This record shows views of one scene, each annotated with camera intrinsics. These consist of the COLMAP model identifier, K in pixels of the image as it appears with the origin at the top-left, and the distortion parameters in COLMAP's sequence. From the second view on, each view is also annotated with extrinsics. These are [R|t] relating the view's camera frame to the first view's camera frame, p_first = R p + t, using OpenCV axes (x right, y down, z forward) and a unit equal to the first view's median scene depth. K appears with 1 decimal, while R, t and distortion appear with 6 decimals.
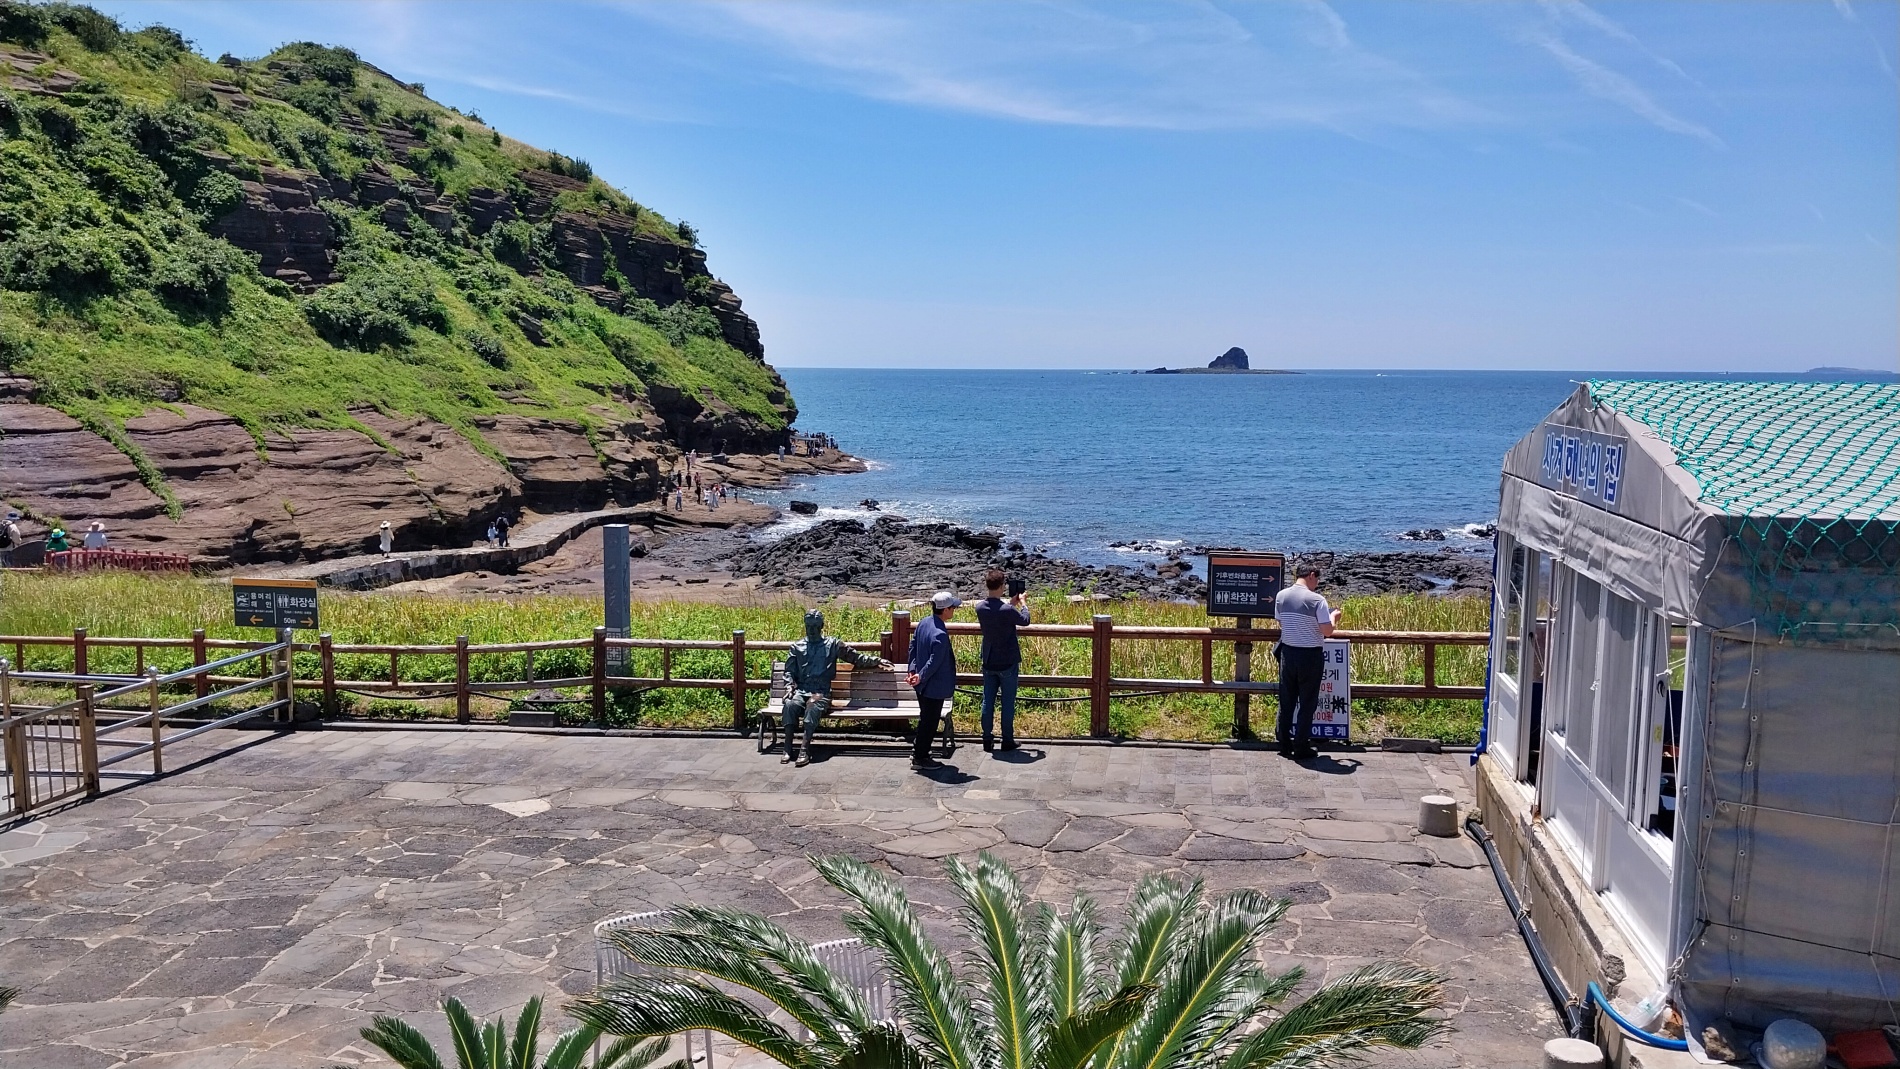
lens RADIAL K [[1513.3, 0, 961.7], [0, 1513.3, 587.6], [0, 0, 1]] dist [-0.003381, -0.028758]
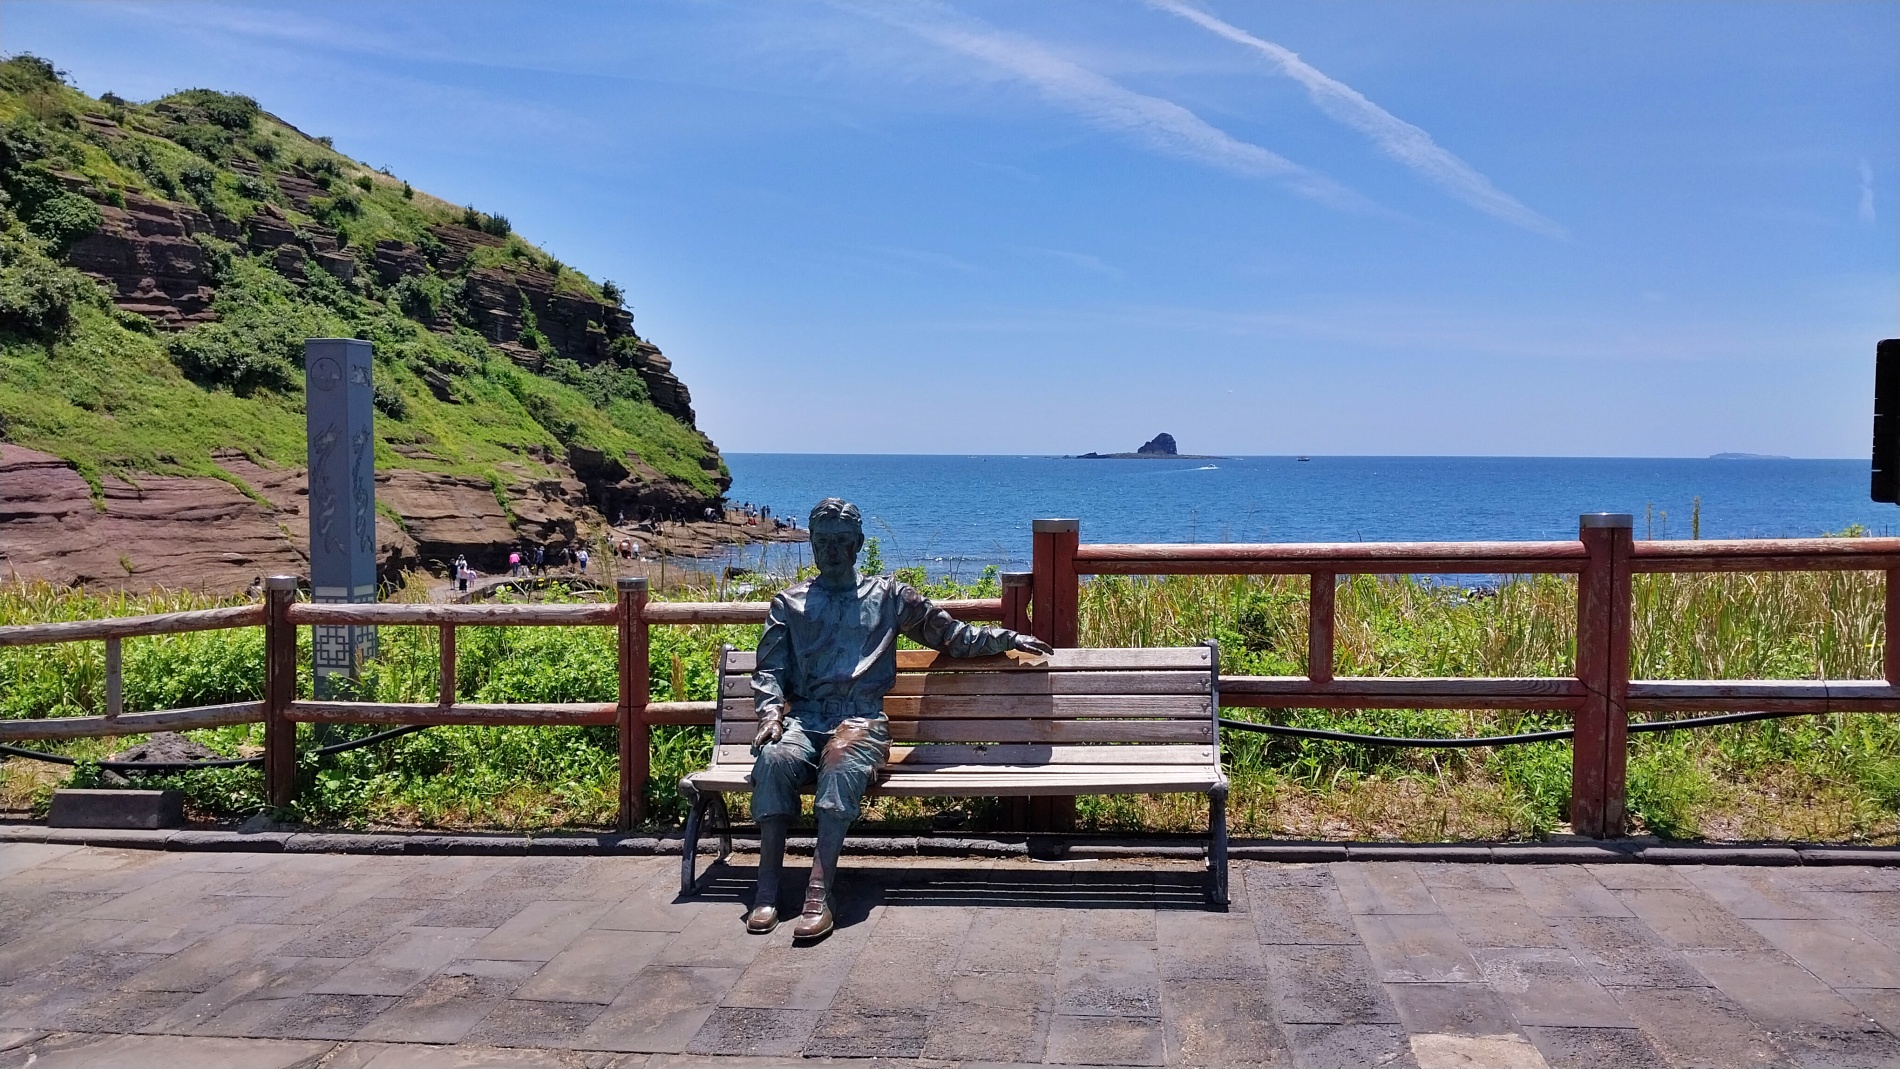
lens RADIAL K [[1513.3, 0, 973.9], [0, 1513.3, 586.5], [0, 0, 1]] dist [-0.003381, -0.028758]
pose [[0.998567, -0.007186, 0.053039, -0.014070], [0.010228, 0.998304, -0.057304, 0.009599], [-0.052538, 0.057764, 0.996947, 0.106594]]
